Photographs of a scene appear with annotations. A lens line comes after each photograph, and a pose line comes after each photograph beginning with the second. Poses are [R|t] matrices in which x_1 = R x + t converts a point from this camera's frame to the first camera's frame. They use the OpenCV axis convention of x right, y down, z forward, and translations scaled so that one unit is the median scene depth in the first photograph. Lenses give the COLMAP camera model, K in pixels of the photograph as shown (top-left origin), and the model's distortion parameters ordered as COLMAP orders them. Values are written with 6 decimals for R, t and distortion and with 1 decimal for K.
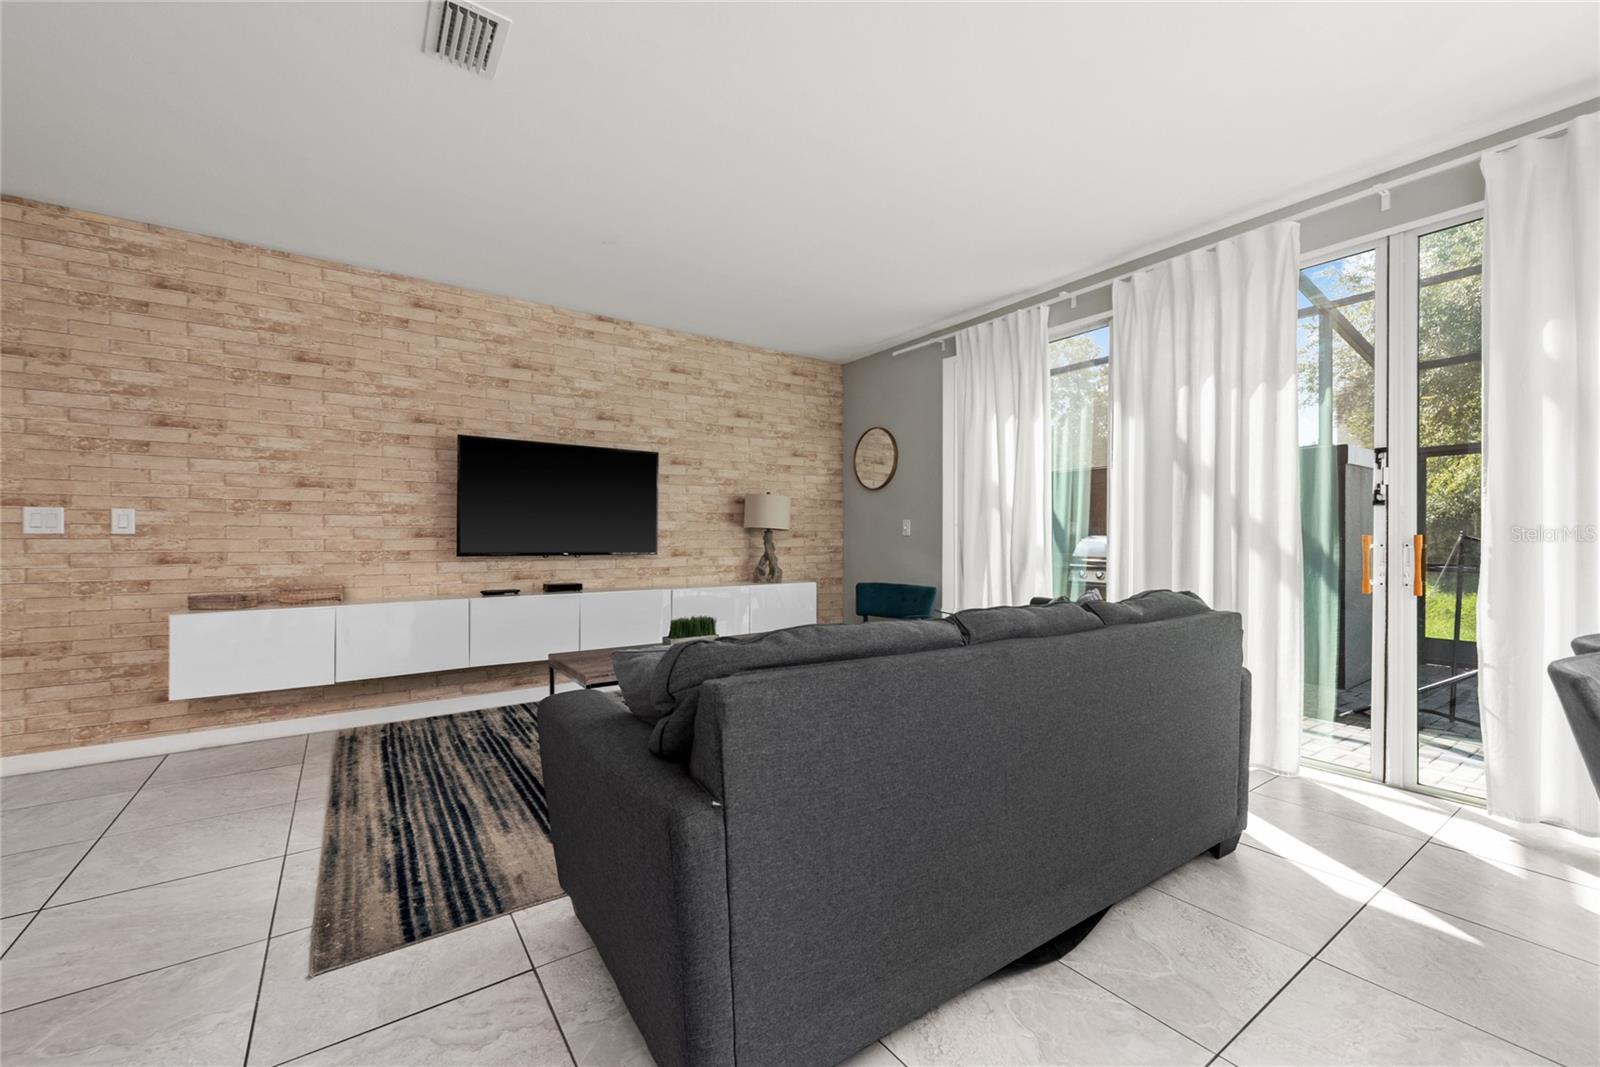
lens RADIAL K [[638.3, 0, 800.5], [0, 638.3, 542.9], [0, 0, 1]] dist [0.006267, -0.000293]
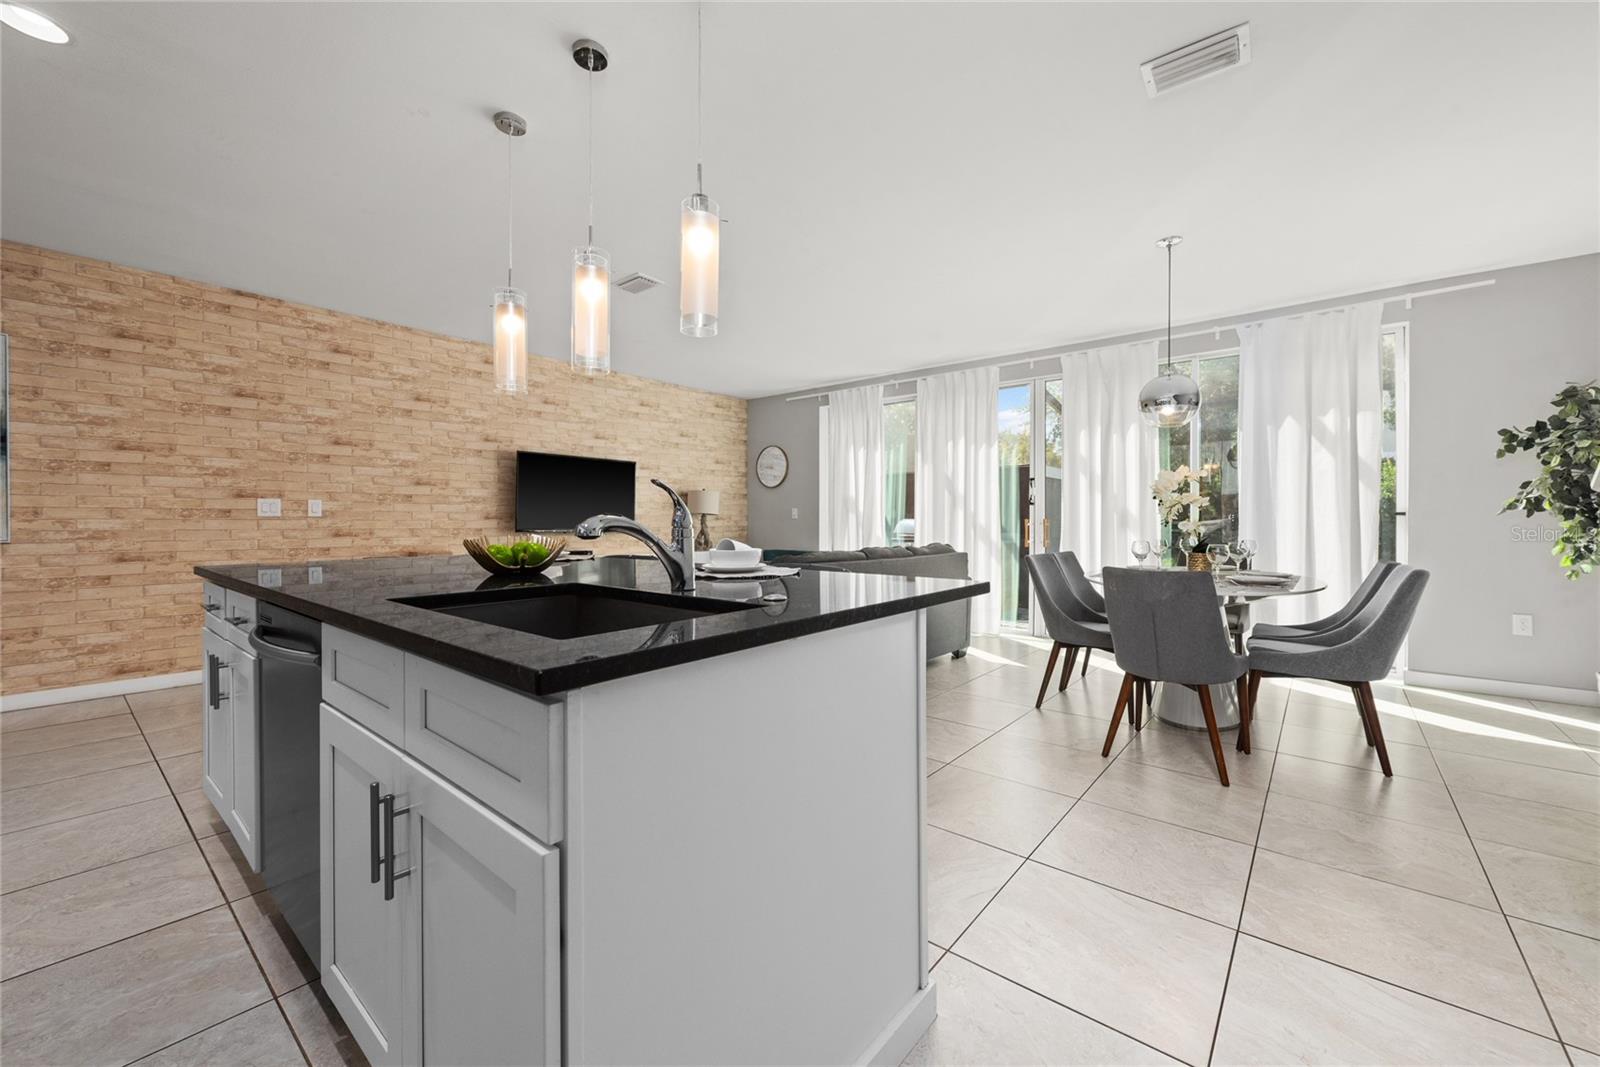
lens RADIAL K [[627.2, 0, 805.4], [0, 627.2, 531.9], [0, 0, 1]] dist [0.001478, -0.000294]
pose [[0.962601, -0.004296, 0.270890, -0.280589], [0.001529, 0.999945, 0.010423, 0.006799], [-0.270919, -0.009619, 0.962554, -0.586385]]
